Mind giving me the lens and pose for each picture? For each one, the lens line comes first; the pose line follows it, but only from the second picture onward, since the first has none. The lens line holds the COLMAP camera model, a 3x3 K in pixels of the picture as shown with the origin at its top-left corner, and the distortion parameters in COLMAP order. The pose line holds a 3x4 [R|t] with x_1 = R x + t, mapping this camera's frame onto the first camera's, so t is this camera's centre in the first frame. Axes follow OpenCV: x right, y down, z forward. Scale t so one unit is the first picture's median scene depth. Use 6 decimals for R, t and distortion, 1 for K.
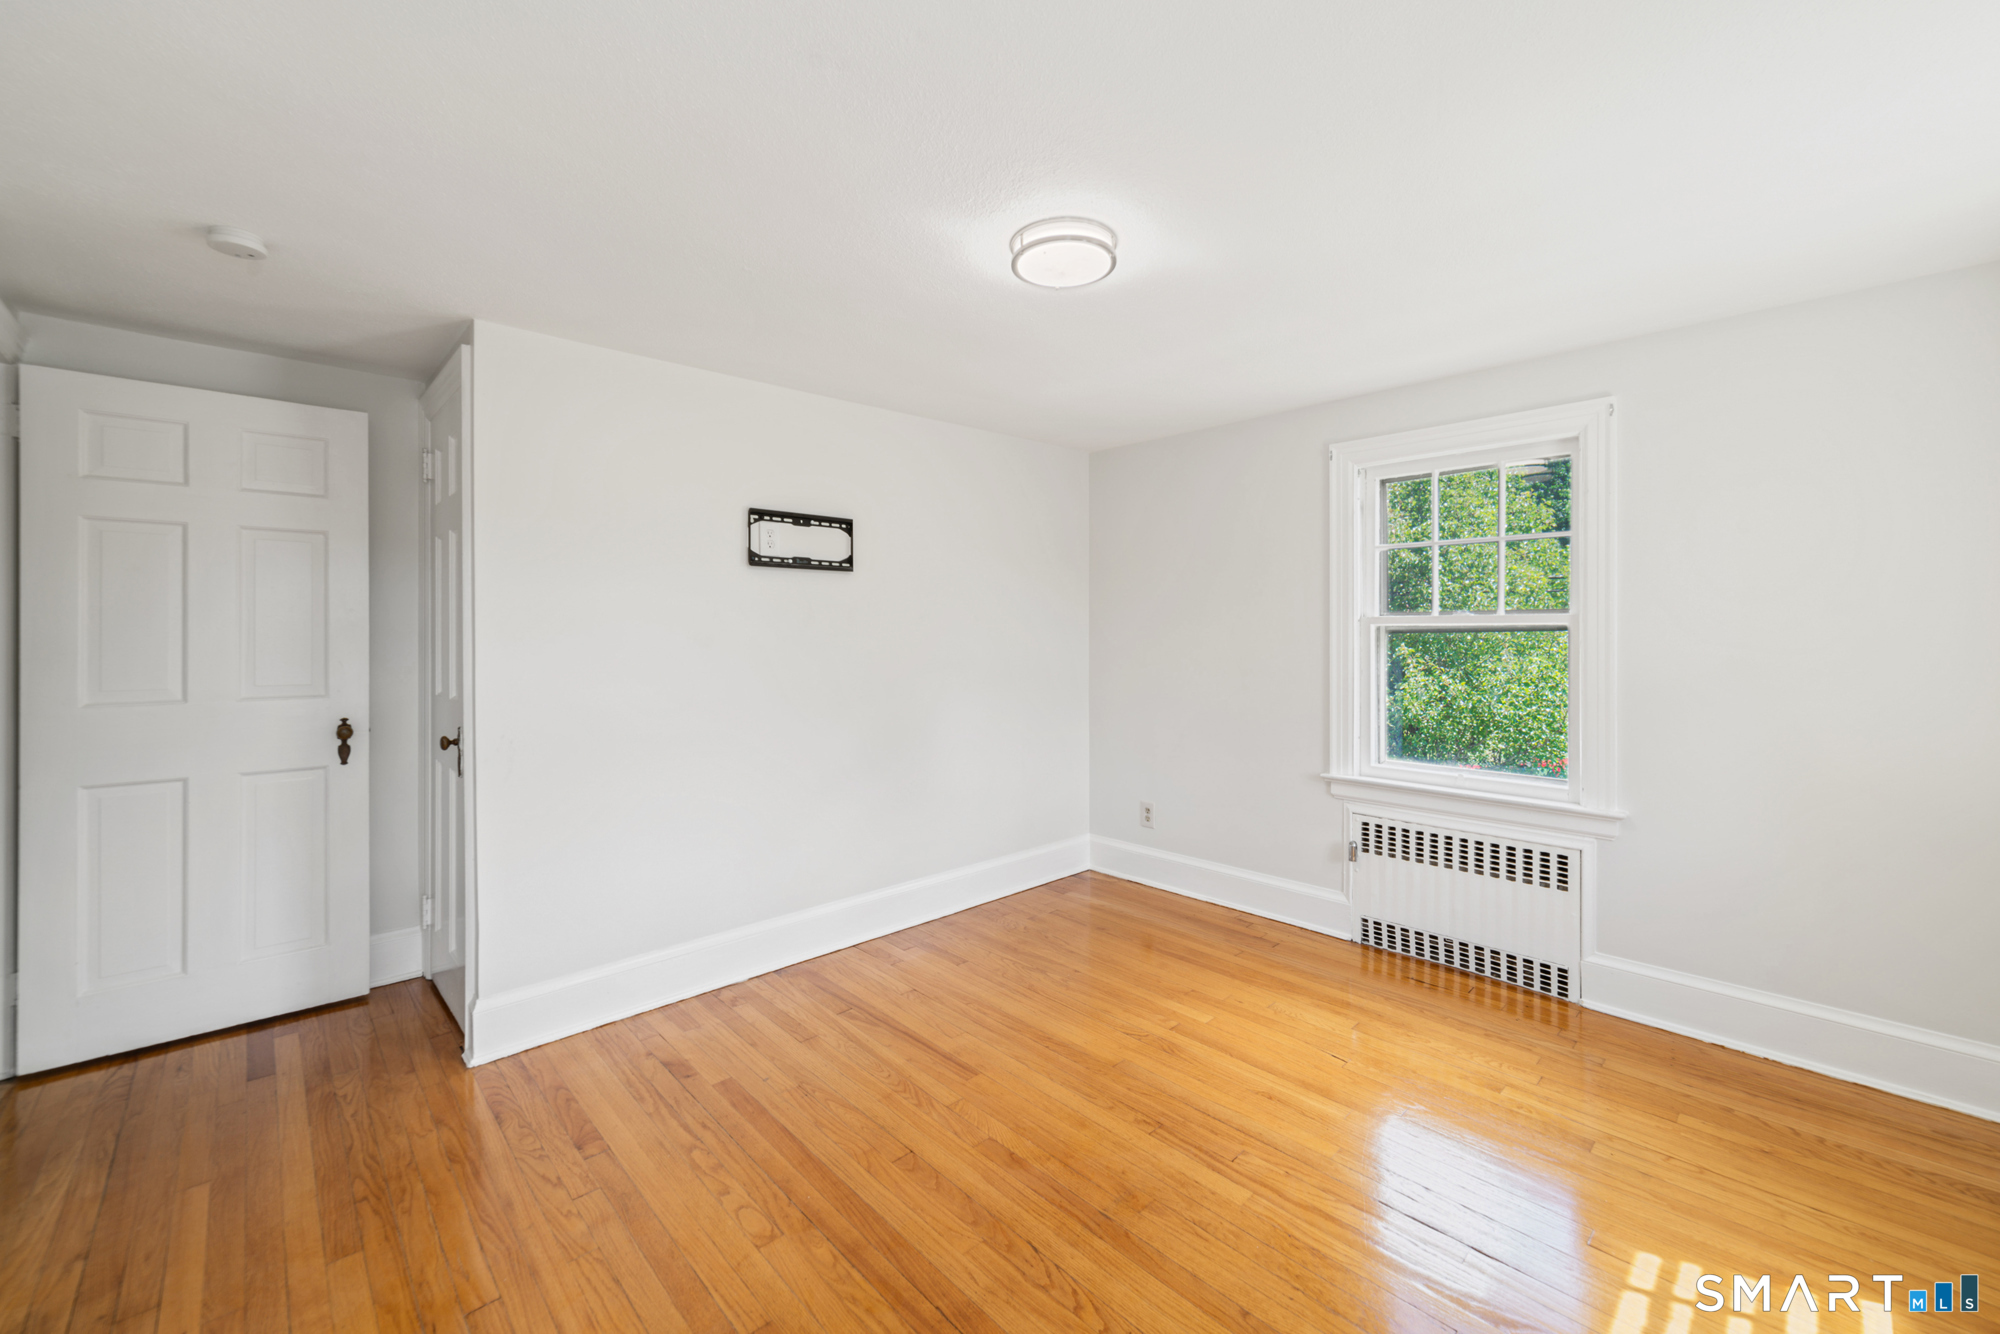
lens RADIAL K [[786.7, 0, 1007.2], [0, 786.7, 628.1], [0, 0, 1]] dist [-0.002821, 0.000817]
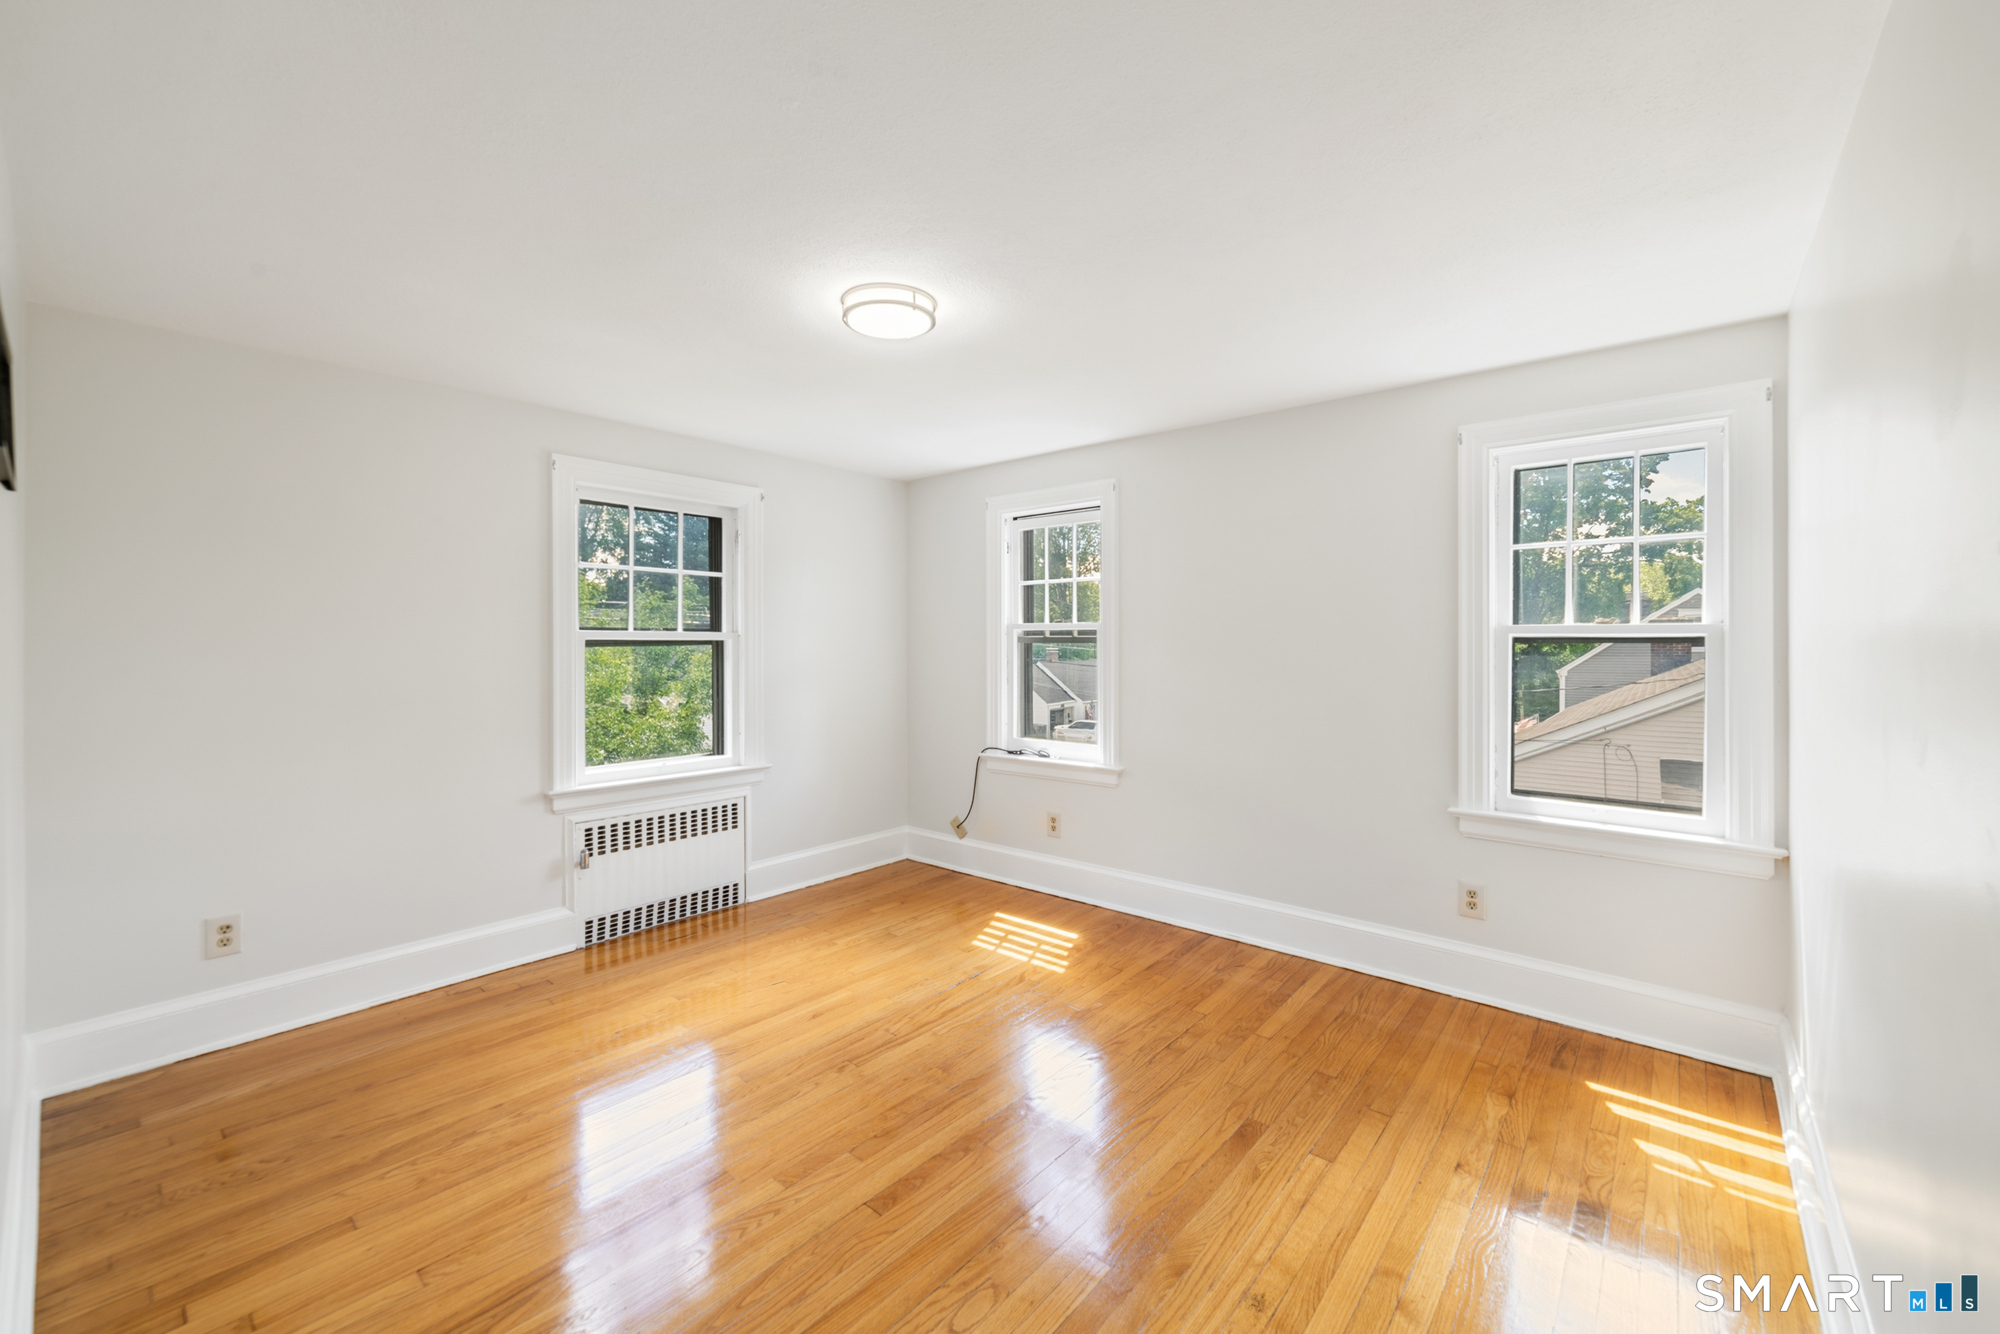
lens RADIAL K [[786.7, 0, 1004.1], [0, 786.7, 651.3], [0, 0, 1]] dist [-0.002821, 0.000817]
pose [[-0.089420, -0.007732, 0.995964, -0.672195], [-0.003759, 0.999965, 0.007426, 0.003101], [-0.995987, -0.003080, -0.089446, 0.585465]]
